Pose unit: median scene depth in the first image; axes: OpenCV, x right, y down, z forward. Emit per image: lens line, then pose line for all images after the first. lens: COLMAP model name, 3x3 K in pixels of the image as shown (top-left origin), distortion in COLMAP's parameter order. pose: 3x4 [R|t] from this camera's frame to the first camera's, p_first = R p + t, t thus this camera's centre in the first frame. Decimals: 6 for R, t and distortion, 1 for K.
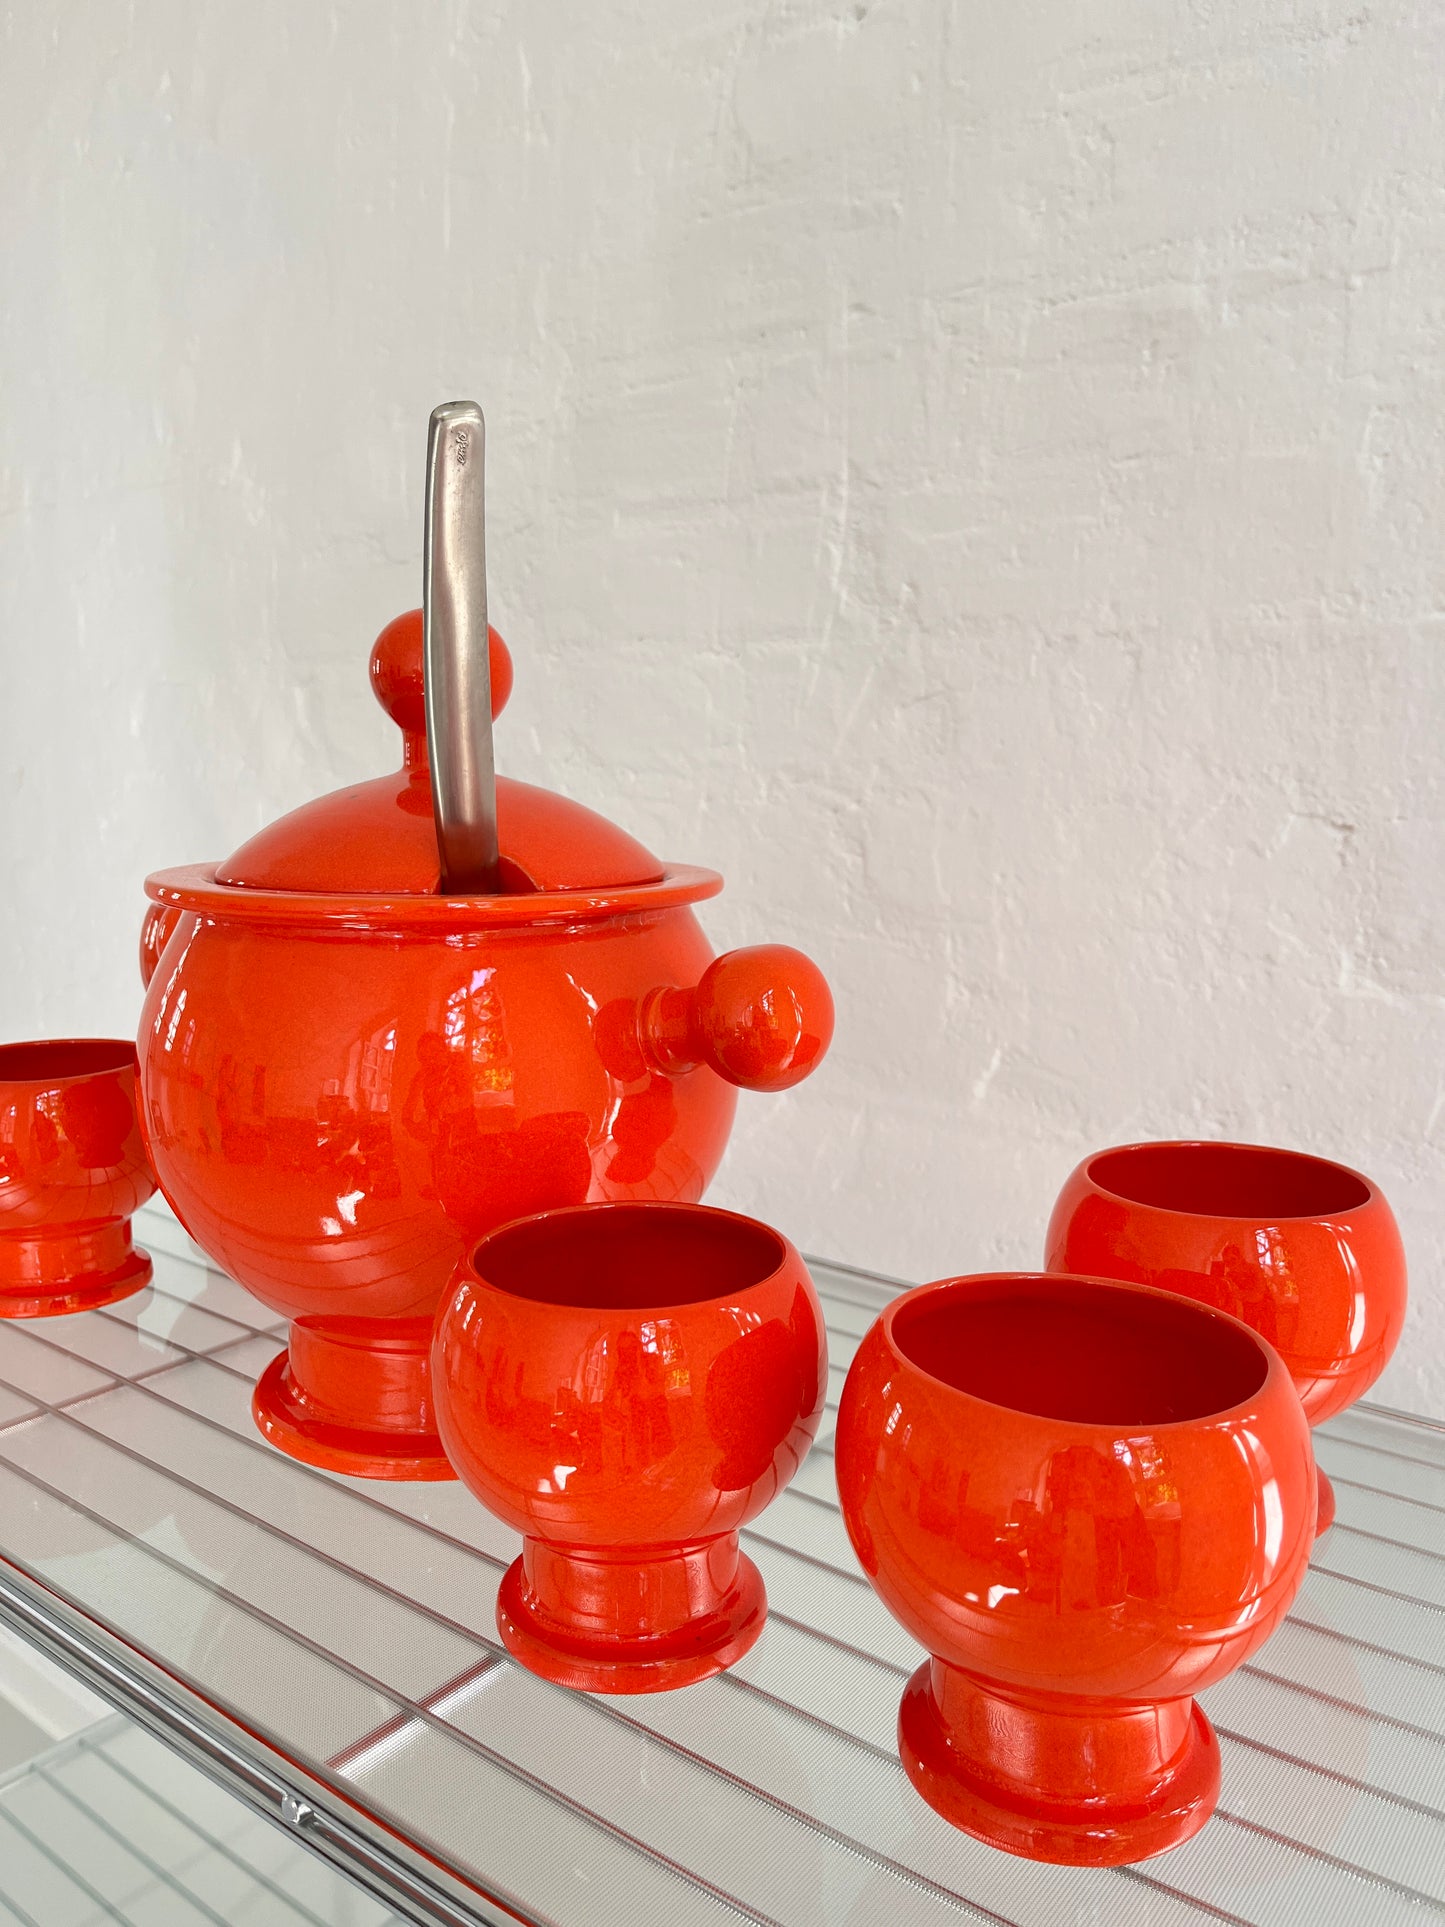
lens RADIAL K [[1491.0, 0, 729.2], [0, 1491.0, 969.5], [0, 0, 1]] dist [0.043125, -0.054830]
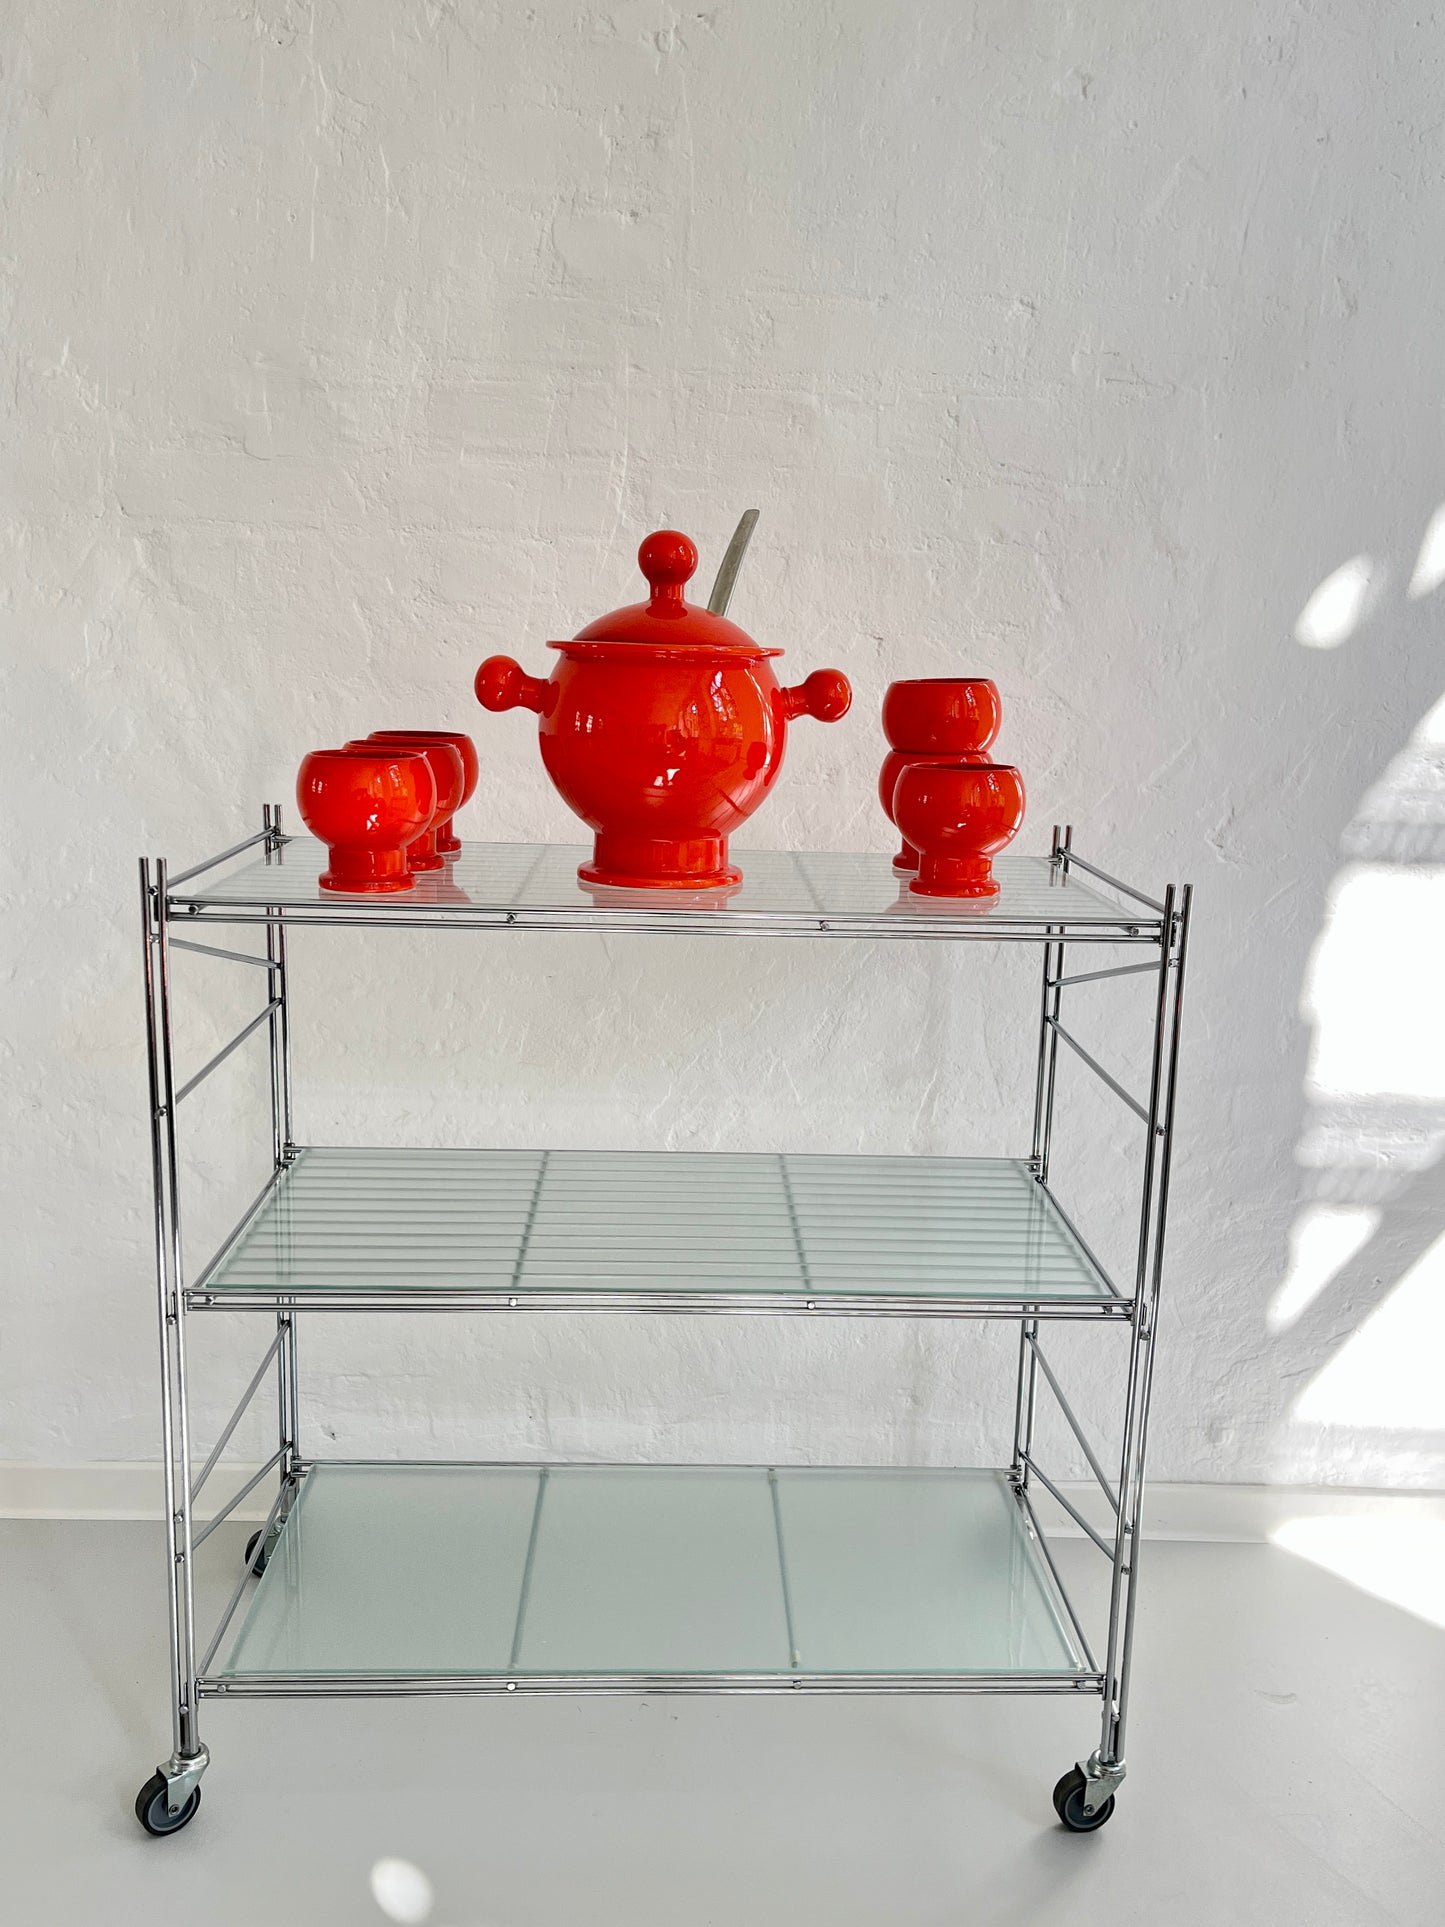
lens RADIAL K [[1710.9, 0, 721.3], [0, 1710.9, 982.5], [0, 0, 1]] dist [0.036230, -0.031294]
pose [[0.772887, -0.107177, 0.625427, -1.336034], [0.067177, 0.993914, 0.087308, 0.167550], [-0.630978, -0.025465, 0.775383, -0.832831]]
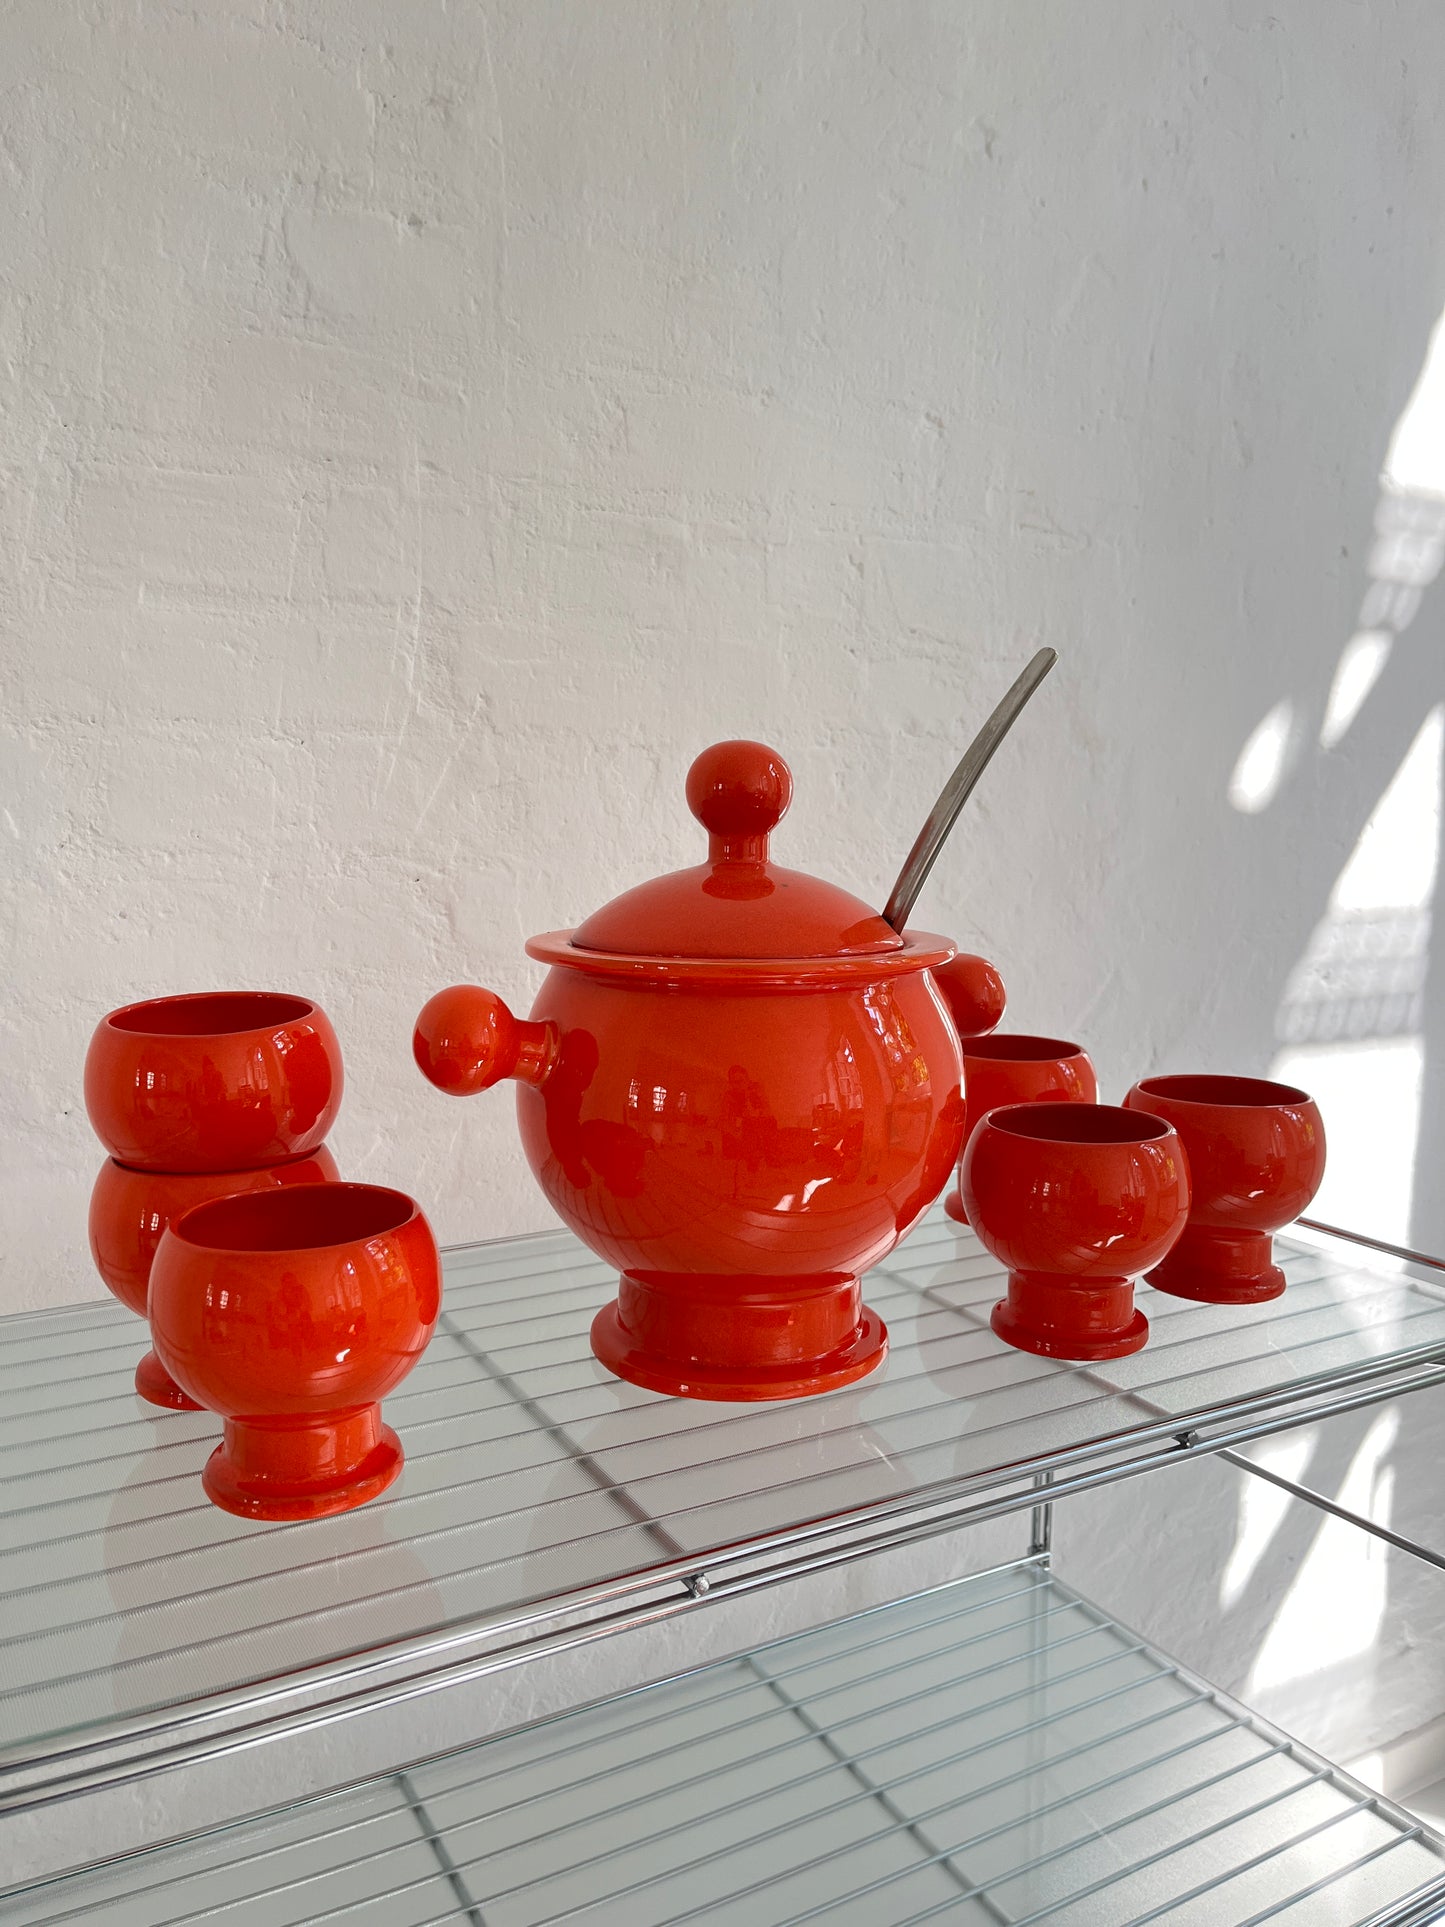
lens RADIAL K [[1491.0, 0, 717.9], [0, 1491.0, 979.6], [0, 0, 1]] dist [0.043125, -0.054830]
pose [[0.383873, -0.125199, 0.914859, -1.007560], [0.133712, 0.987860, 0.079084, -0.098236], [-0.913653, 0.091970, 0.395953, 0.356941]]
